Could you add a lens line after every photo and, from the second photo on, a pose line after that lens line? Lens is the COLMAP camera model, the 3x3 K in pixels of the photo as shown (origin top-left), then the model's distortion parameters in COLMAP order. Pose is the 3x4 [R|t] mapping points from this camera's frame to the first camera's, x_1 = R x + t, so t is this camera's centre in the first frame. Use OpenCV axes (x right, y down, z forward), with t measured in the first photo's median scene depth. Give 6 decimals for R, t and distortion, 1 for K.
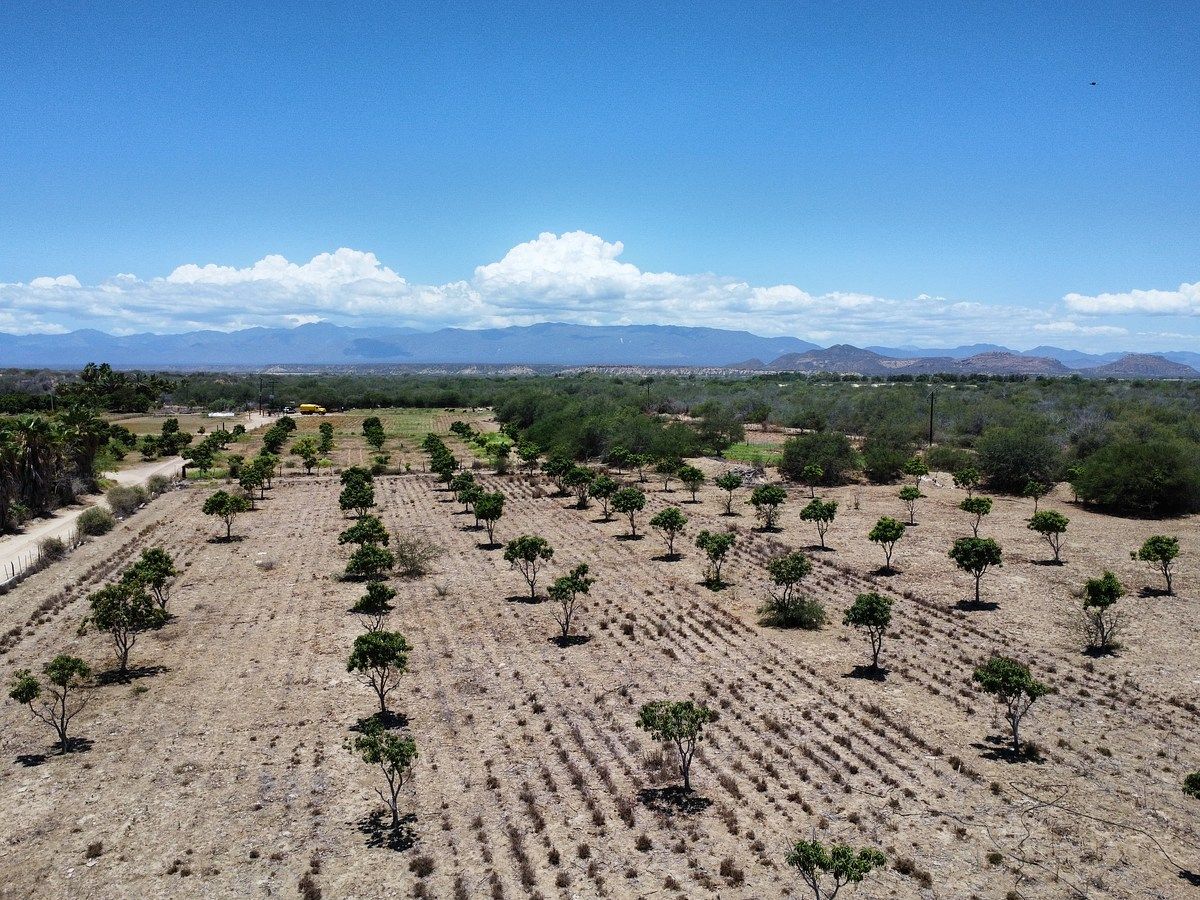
lens RADIAL K [[899.4, 0, 601.3], [0, 899.4, 453.8], [0, 0, 1]] dist [0.003637, -0.002479]
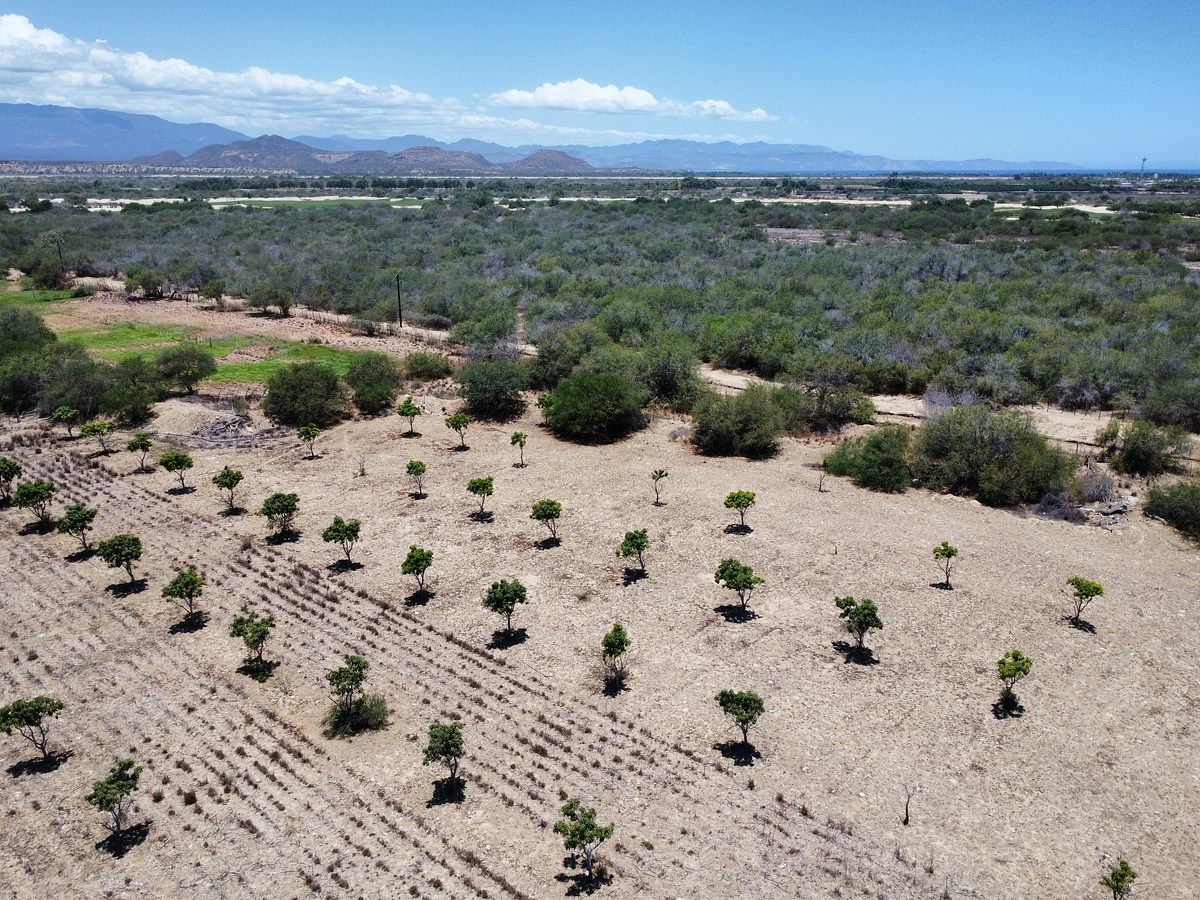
lens RADIAL K [[899.4, 0, 601.3], [0, 899.4, 453.8], [0, 0, 1]] dist [0.003637, -0.002479]
pose [[0.828464, -0.171964, 0.532988, -0.049788], [0.050839, 0.970855, 0.234214, -0.328982], [-0.557730, -0.166942, 0.813061, 0.064201]]
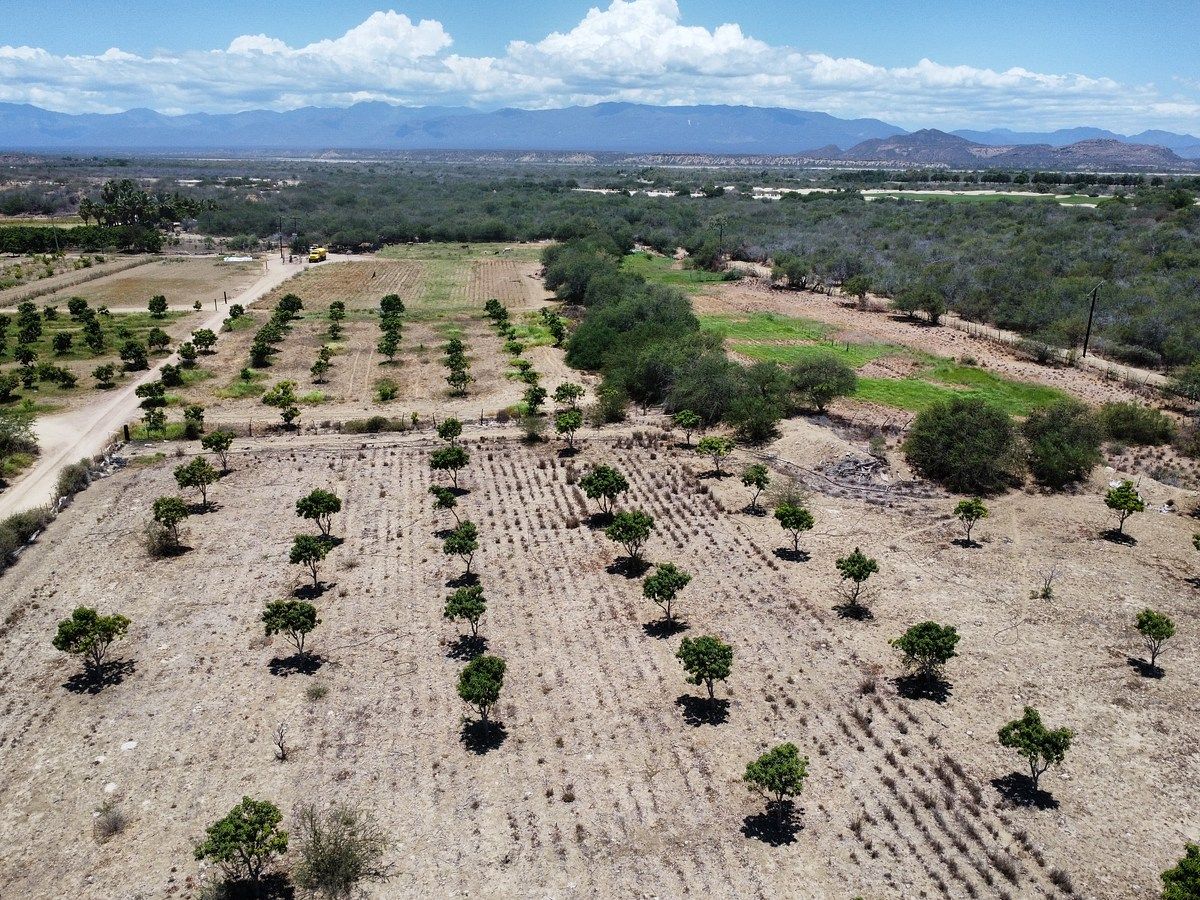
lens RADIAL K [[899.4, 0, 601.3], [0, 899.4, 453.8], [0, 0, 1]] dist [0.003637, -0.002479]
pose [[0.997619, 0.026485, -0.063671, -0.009123], [-0.011384, 0.973888, 0.226742, -0.338649], [0.068013, -0.225477, 0.971872, 0.630961]]
